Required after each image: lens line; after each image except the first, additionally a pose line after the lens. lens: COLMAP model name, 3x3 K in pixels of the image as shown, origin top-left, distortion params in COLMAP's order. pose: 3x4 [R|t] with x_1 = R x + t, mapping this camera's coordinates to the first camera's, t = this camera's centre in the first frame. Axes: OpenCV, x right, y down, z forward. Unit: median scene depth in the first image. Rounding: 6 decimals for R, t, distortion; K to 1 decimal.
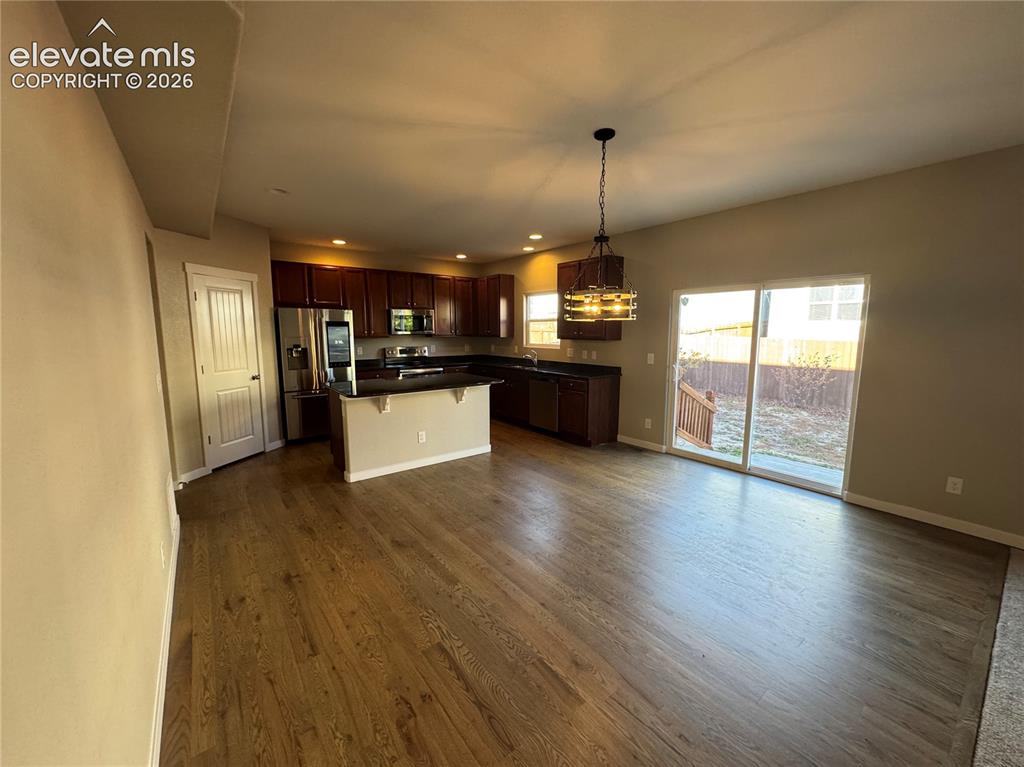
lens RADIAL K [[411.0, 0, 512.0], [0, 411.0, 383.5], [0, 0, 1]] dist [-0.004026, 0.000309]
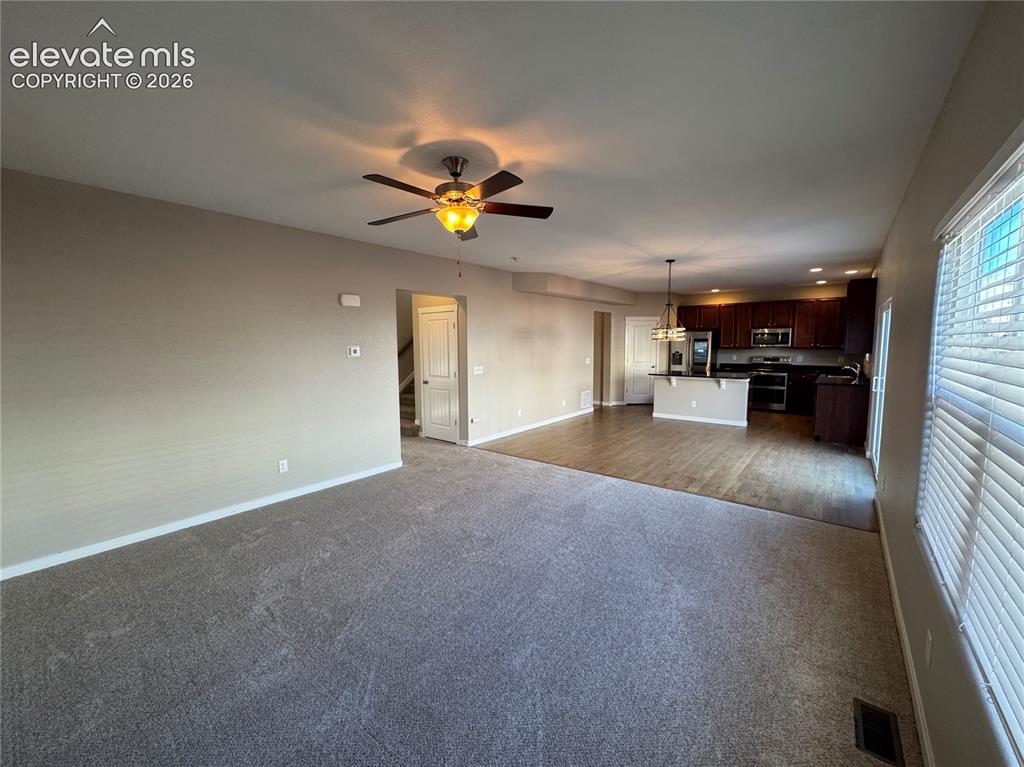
lens RADIAL K [[411.0, 0, 512.0], [0, 411.0, 383.5], [0, 0, 1]] dist [-0.004026, 0.000309]
pose [[0.244199, 0.095808, -0.964981, 1.033294], [-0.123847, 0.990040, 0.066956, 0.016693], [0.961784, 0.103160, 0.253632, -0.171677]]
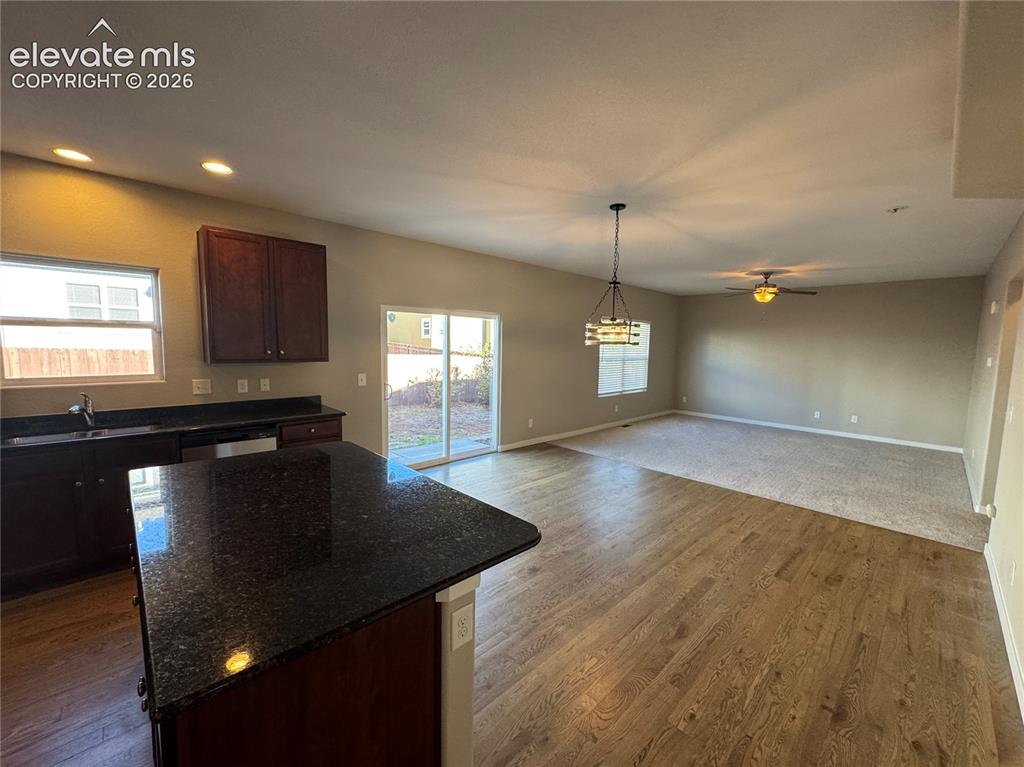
lens RADIAL K [[411.0, 0, 512.0], [0, 411.0, 383.5], [0, 0, 1]] dist [-0.004026, 0.000309]
pose [[-0.113395, -0.100282, 0.988476, -0.495101], [0.111700, 0.987299, 0.112976, -0.101898], [-0.987251, 0.123224, -0.100753, 0.687391]]
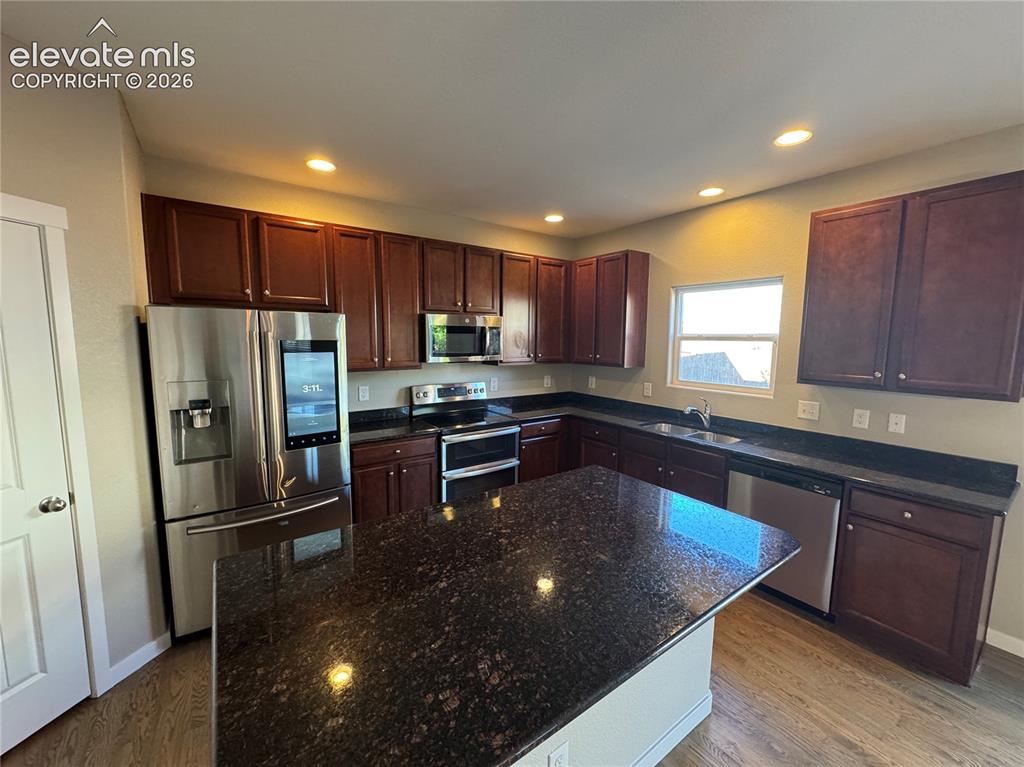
lens RADIAL K [[411.0, 0, 512.0], [0, 411.0, 383.5], [0, 0, 1]] dist [-0.004026, 0.000309]
pose [[0.999440, 0.012397, -0.031080, -0.194588], [-0.012980, 0.999742, -0.018630, -0.098608], [0.030841, 0.019023, 0.999343, 0.564420]]
